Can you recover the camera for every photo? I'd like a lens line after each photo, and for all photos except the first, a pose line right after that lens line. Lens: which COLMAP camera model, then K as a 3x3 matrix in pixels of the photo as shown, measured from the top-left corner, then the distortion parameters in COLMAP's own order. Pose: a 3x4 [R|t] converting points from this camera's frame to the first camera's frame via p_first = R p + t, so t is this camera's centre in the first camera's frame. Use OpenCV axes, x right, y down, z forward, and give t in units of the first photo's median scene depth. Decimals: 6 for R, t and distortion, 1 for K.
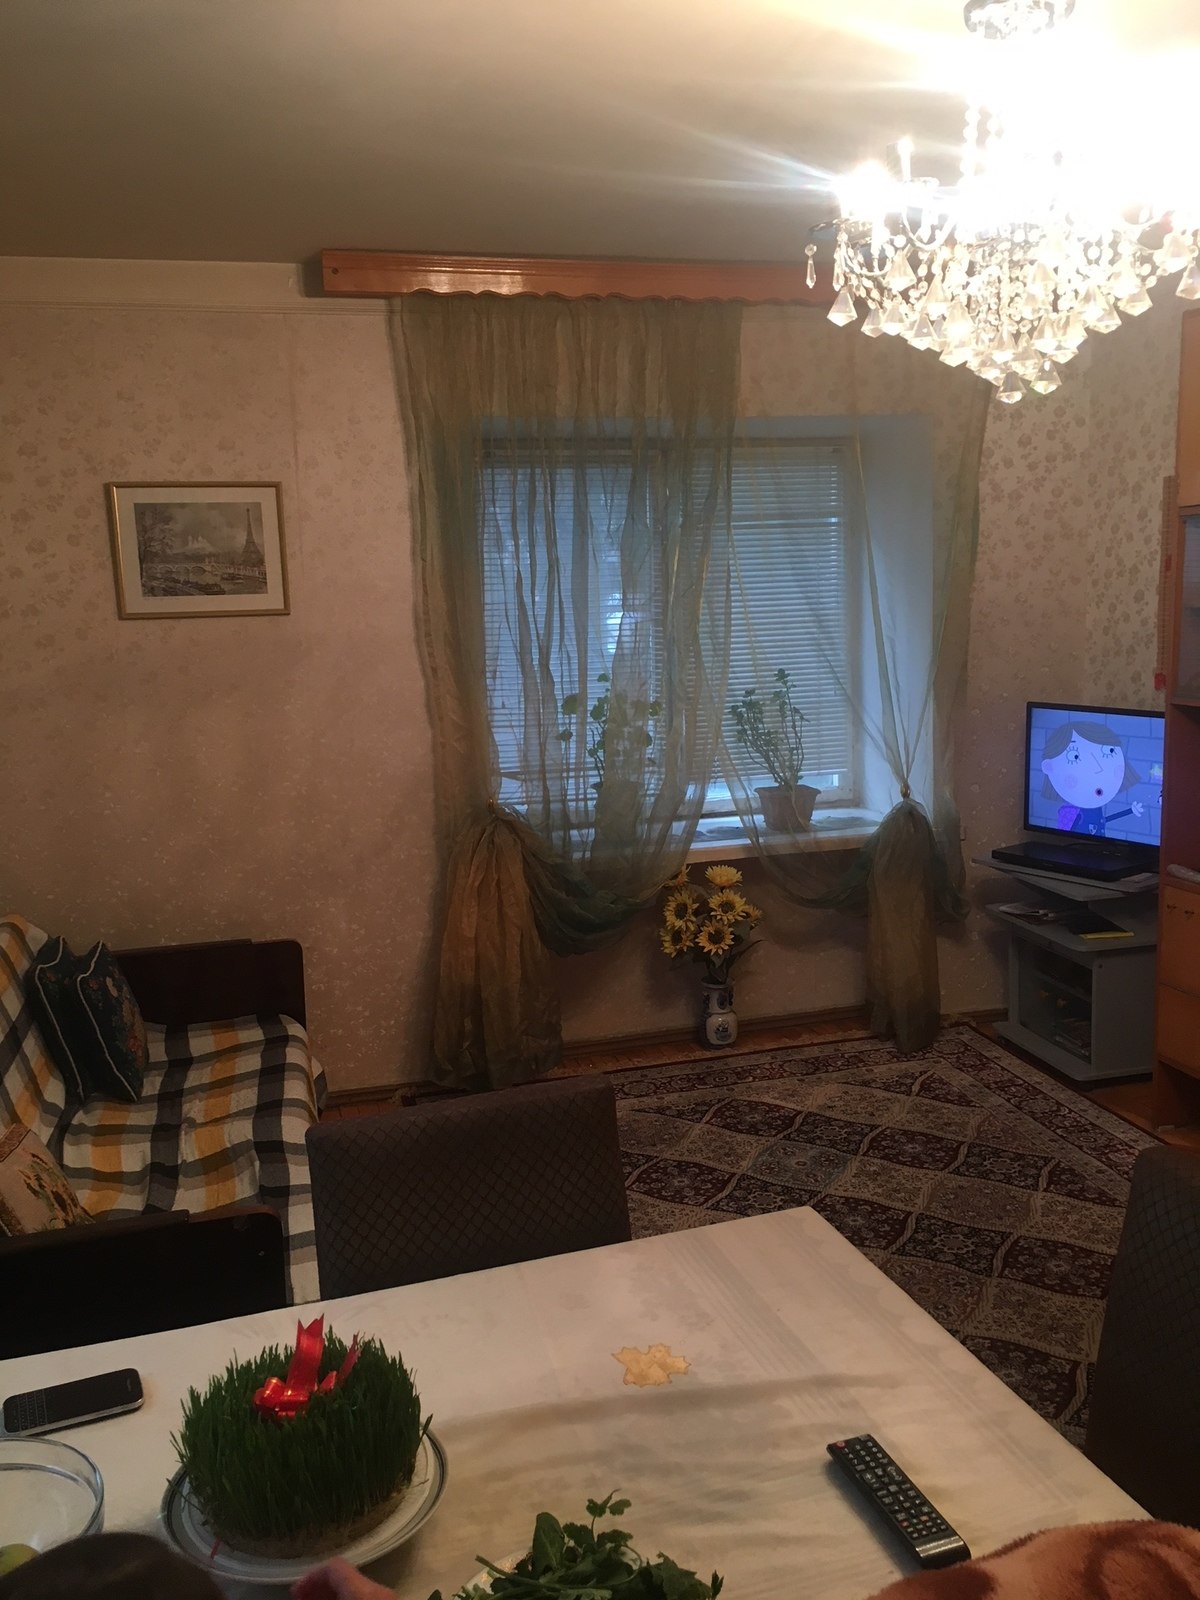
lens RADIAL K [[1357.7, 0, 600.0], [0, 1357.7, 800.0], [0, 0, 1]] dist [0.060957, 0.000038]
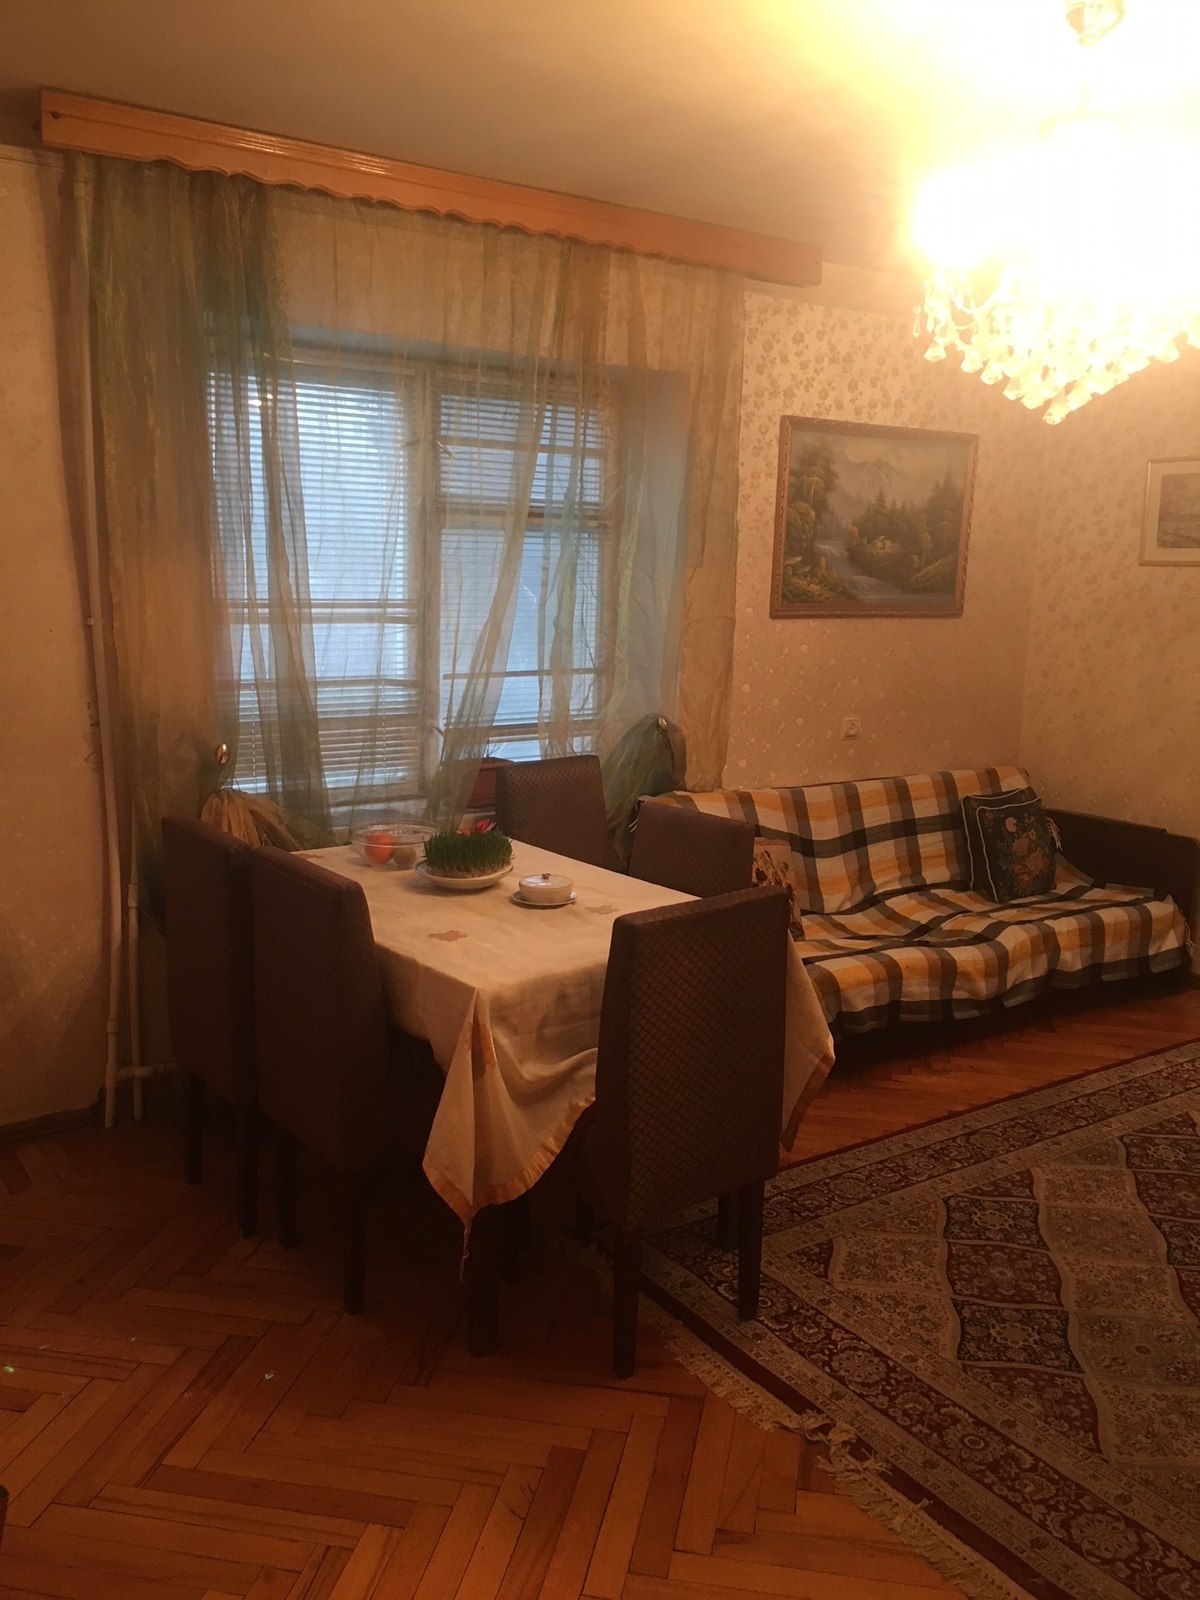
lens RADIAL K [[1357.7, 0, 600.0], [0, 1357.7, 800.0], [0, 0, 1]] dist [0.060957, 0.000038]
pose [[0.321704, 0.195507, -0.926436, 0.756553], [-0.148495, 0.976760, 0.154562, -0.041517], [0.935123, 0.087848, 0.343260, 0.097013]]
